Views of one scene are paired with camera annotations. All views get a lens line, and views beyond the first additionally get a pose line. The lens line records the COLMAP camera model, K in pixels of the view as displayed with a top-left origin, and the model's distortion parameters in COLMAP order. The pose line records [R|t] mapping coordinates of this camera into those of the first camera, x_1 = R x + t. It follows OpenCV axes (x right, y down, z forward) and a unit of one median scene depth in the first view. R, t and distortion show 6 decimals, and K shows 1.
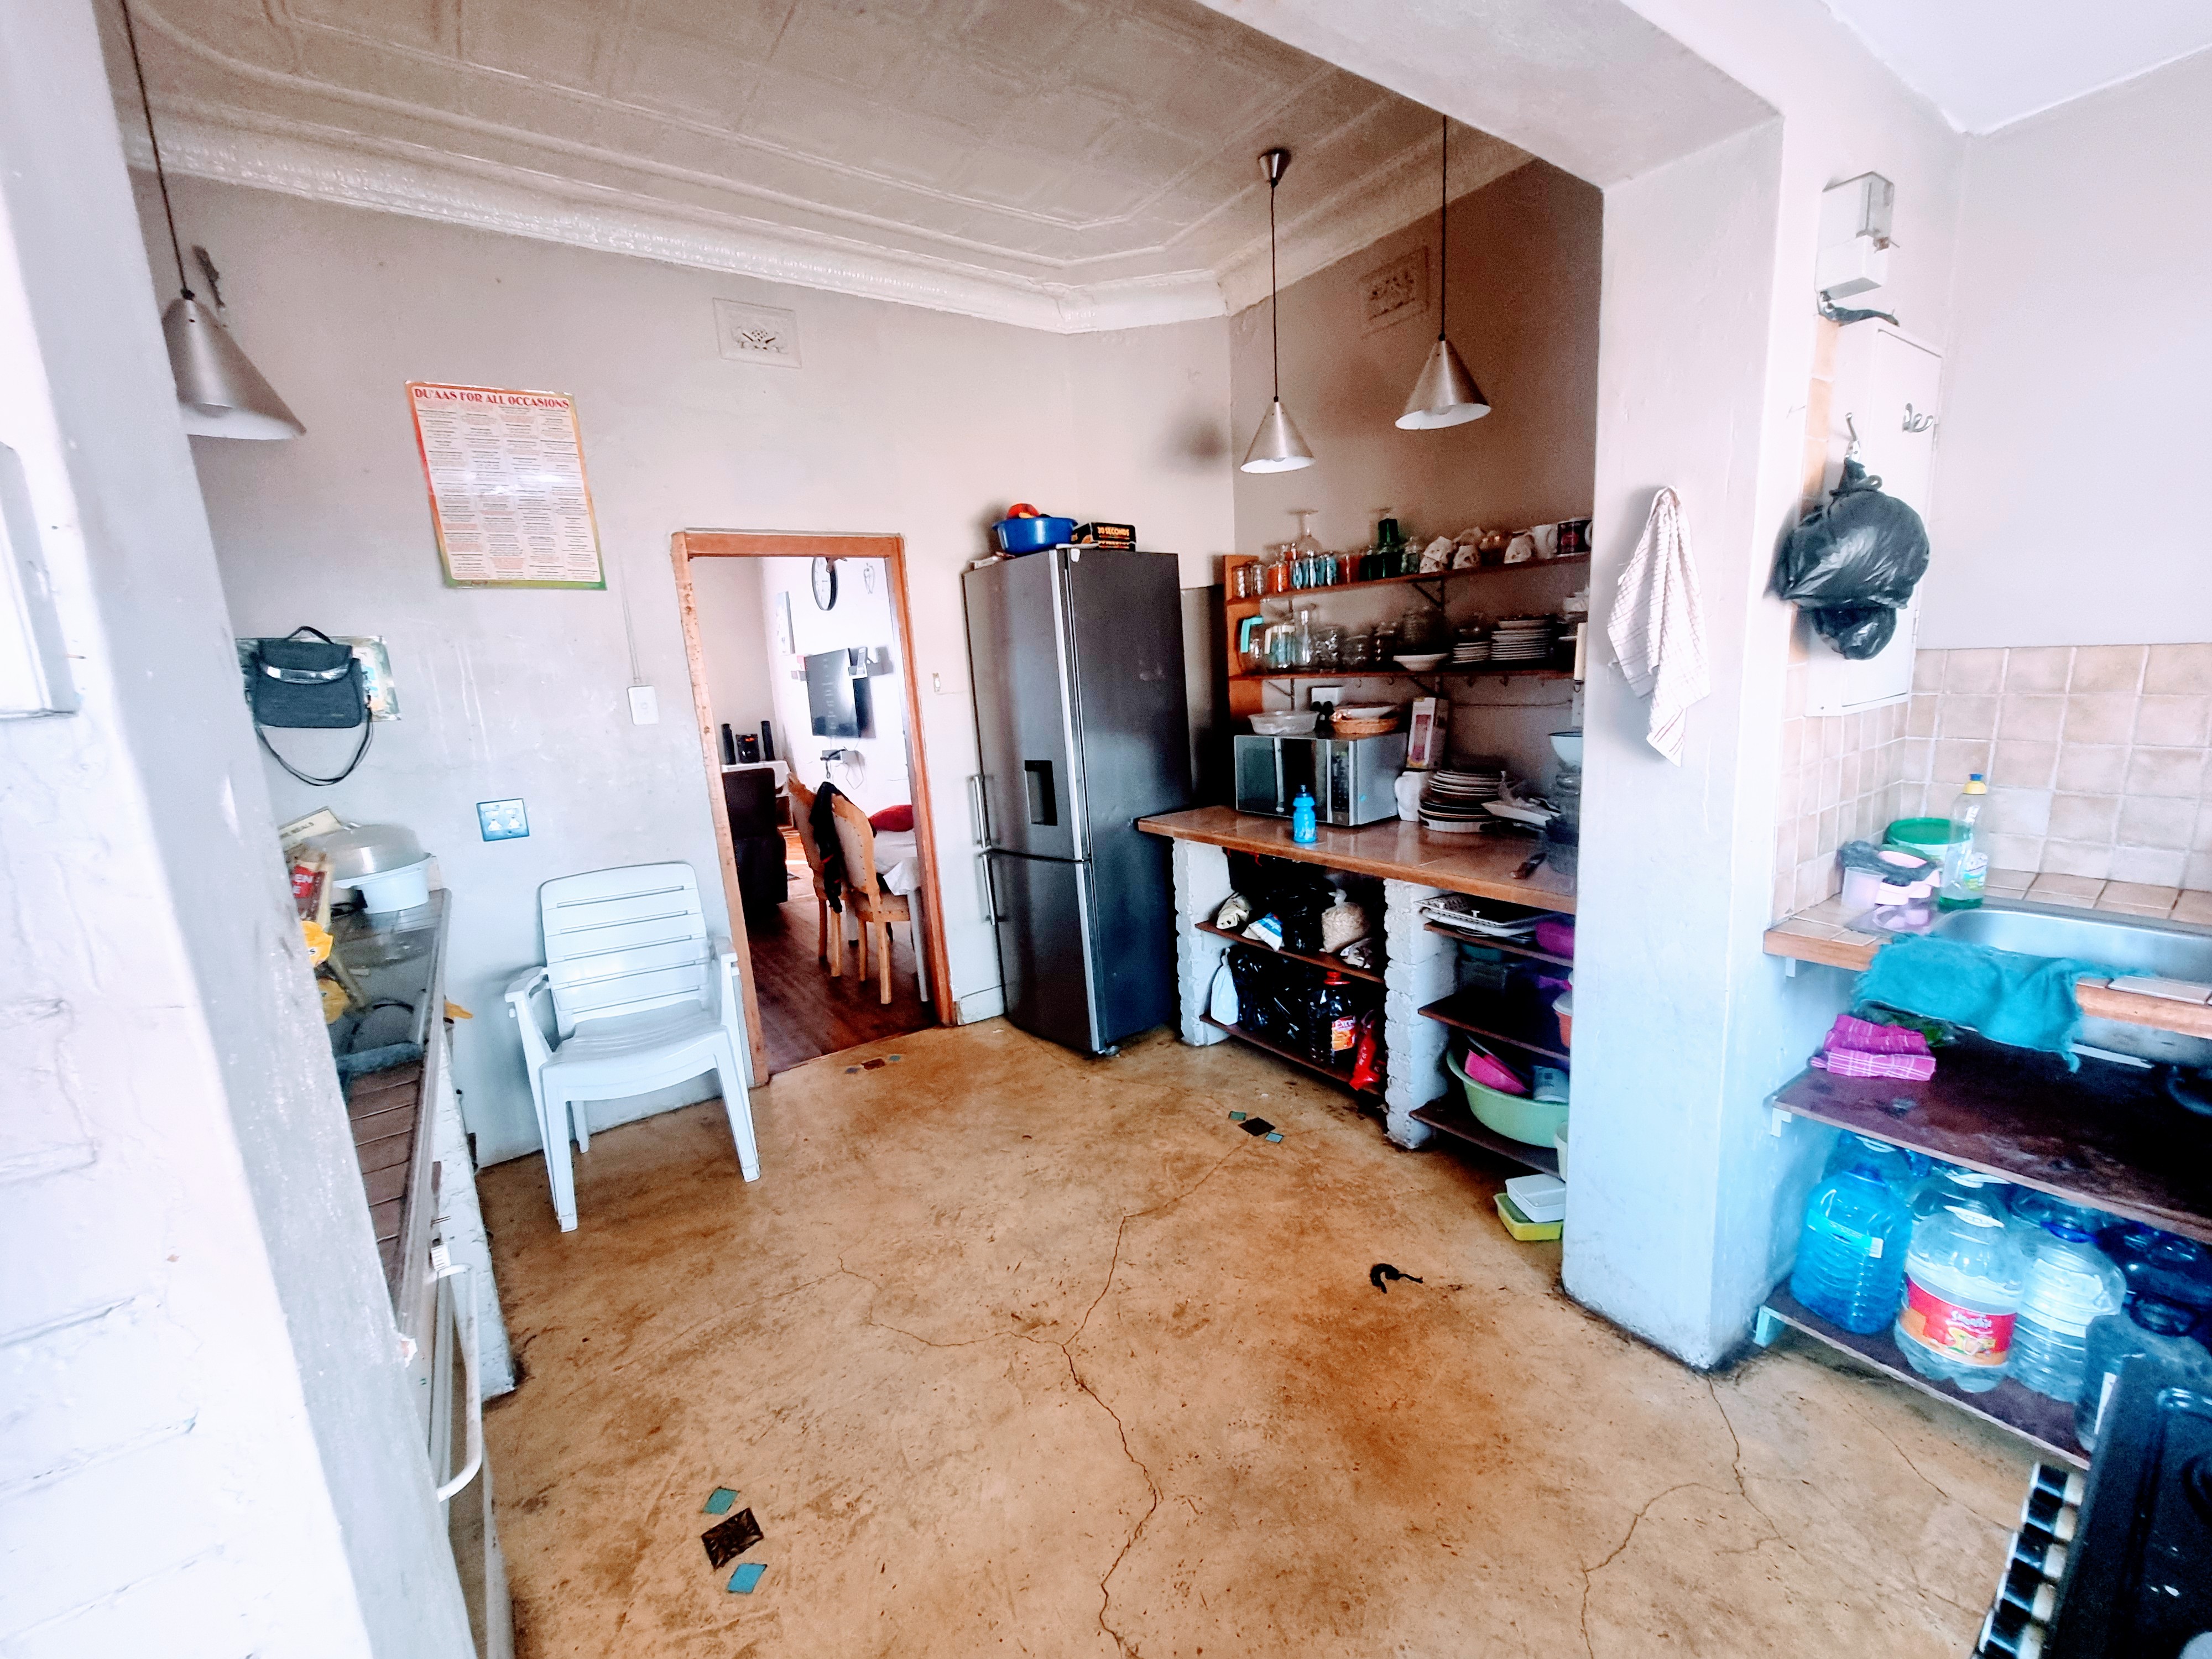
lens RADIAL K [[898.1, 0, 1122.4], [0, 898.1, 835.6], [0, 0, 1]] dist [-0.004601, 0.001363]
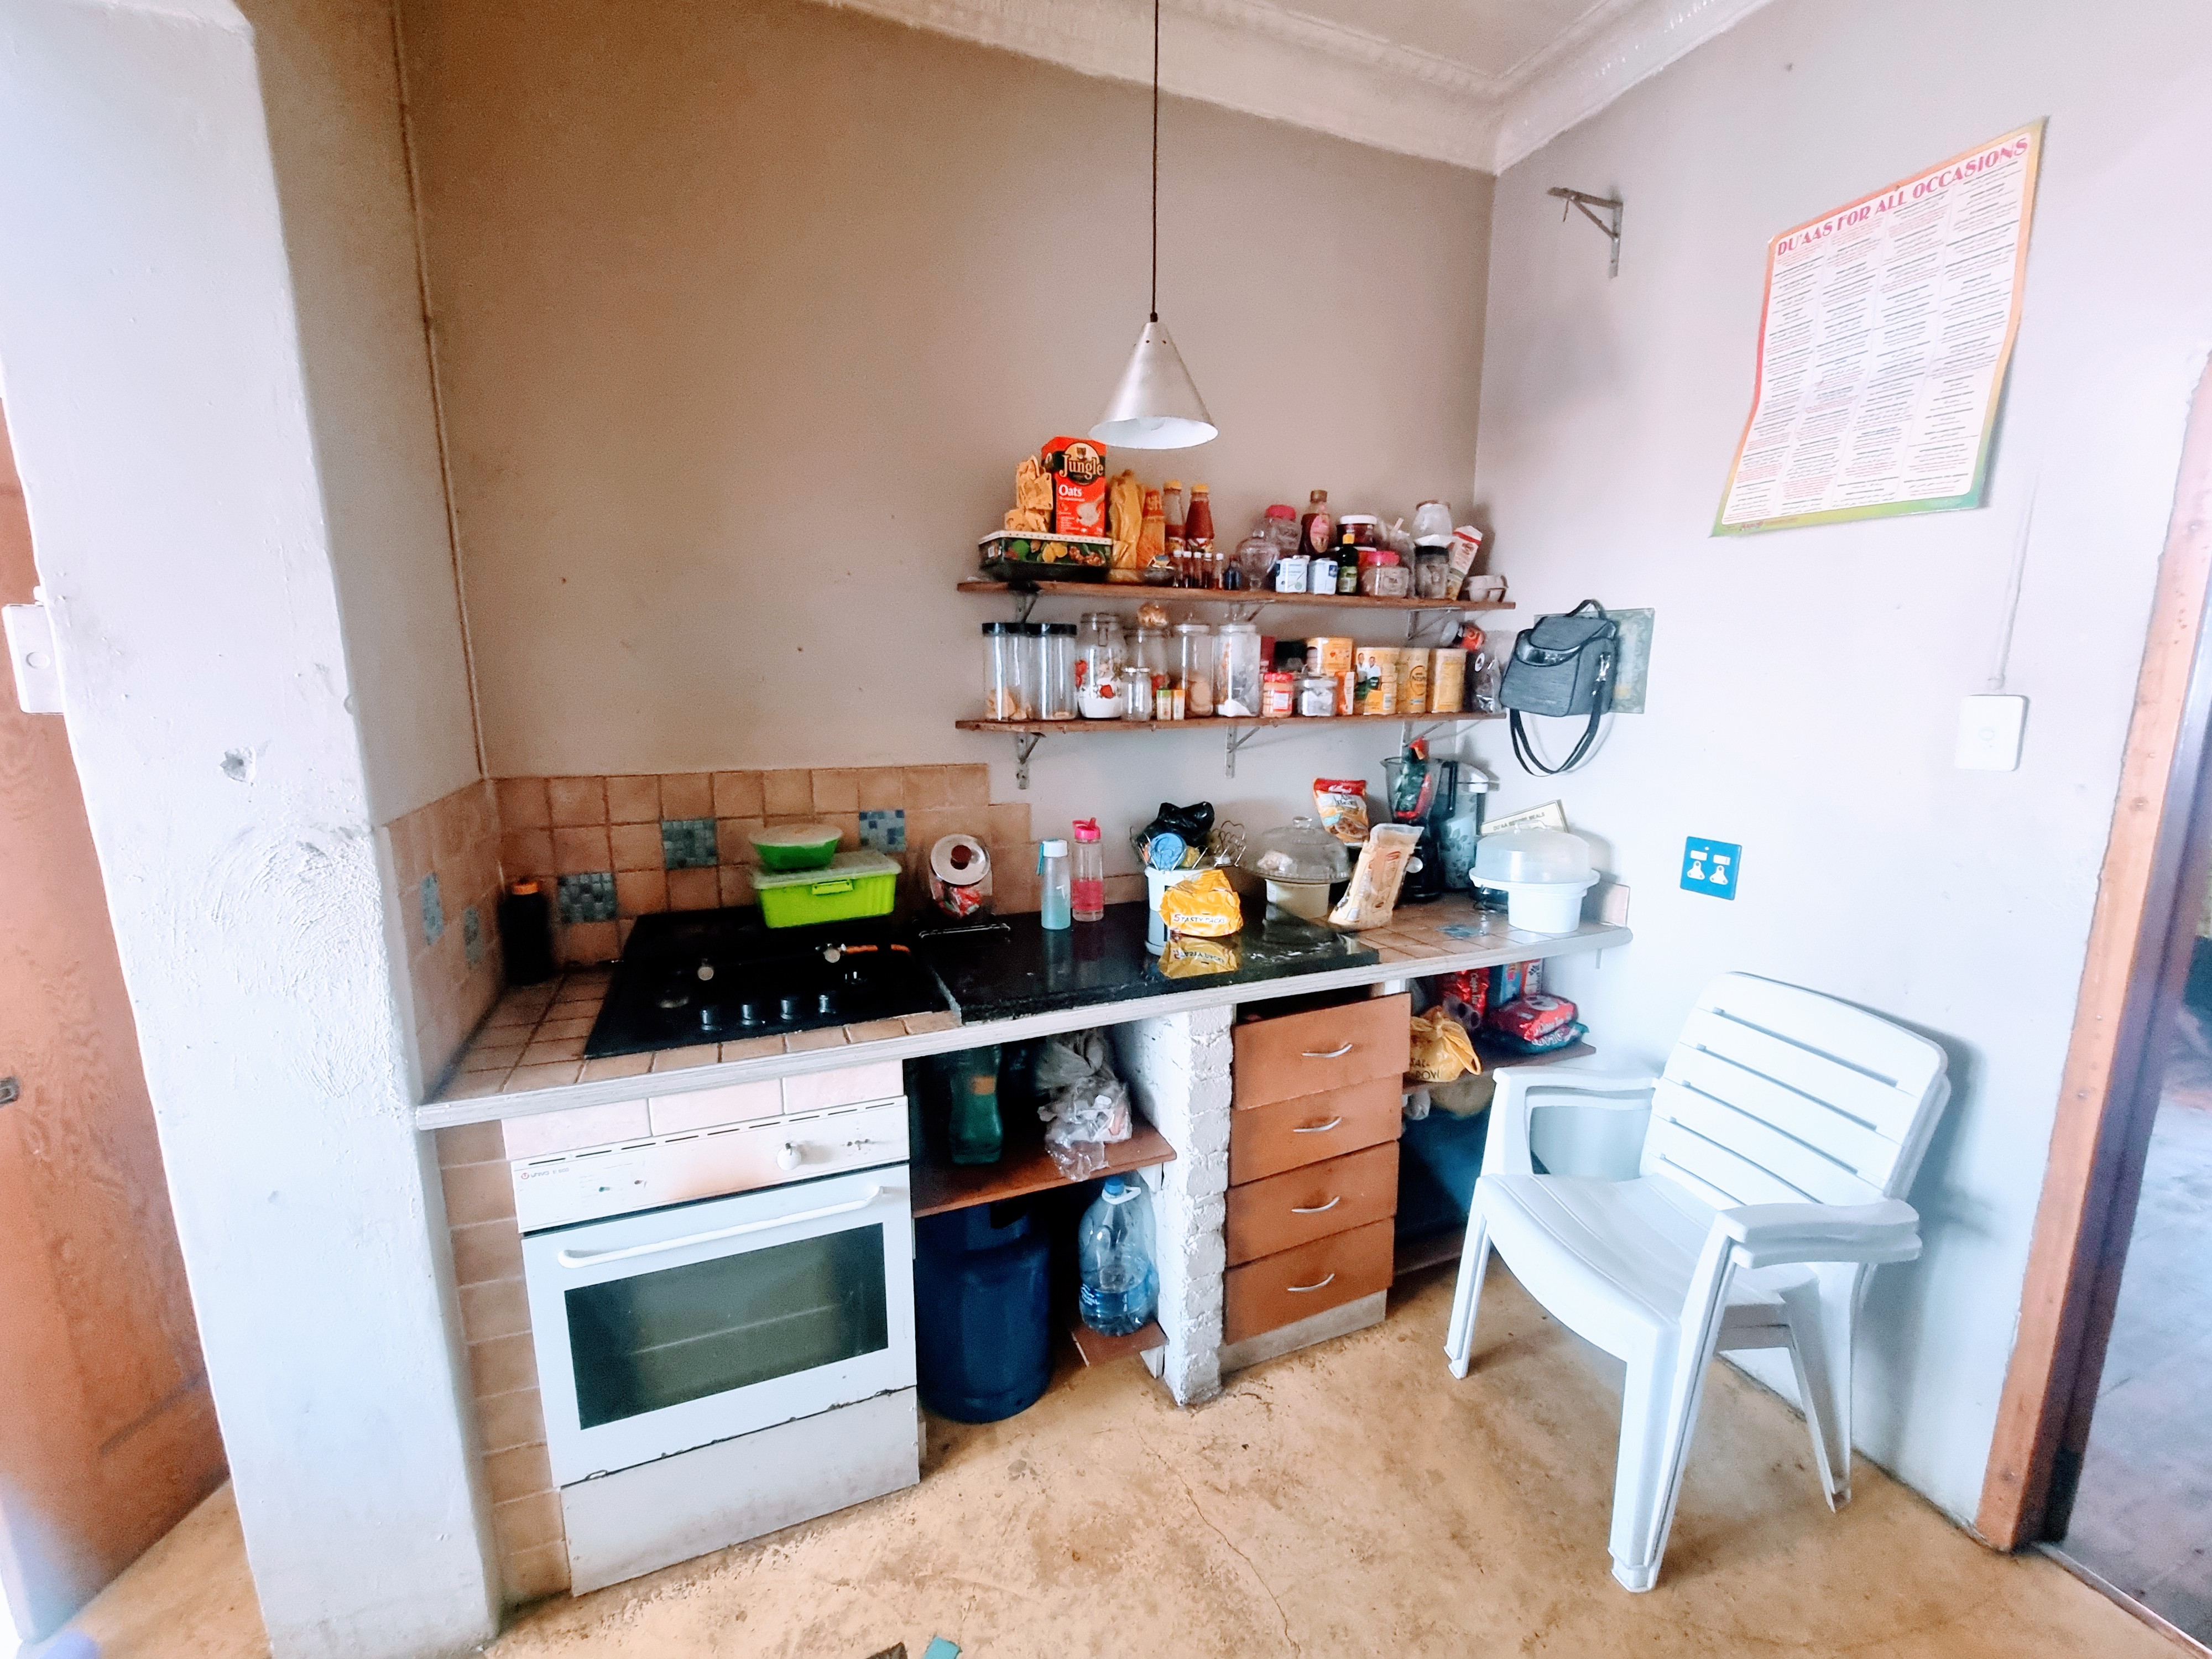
lens RADIAL K [[898.1, 0, 1105.6], [0, 898.1, 836.1], [0, 0, 1]] dist [-0.004601, 0.001363]
pose [[-0.232700, 0.233515, -0.944098, 0.014390], [-0.168317, 0.946428, 0.275578, -0.027447], [0.957873, 0.223035, -0.180929, 0.118069]]
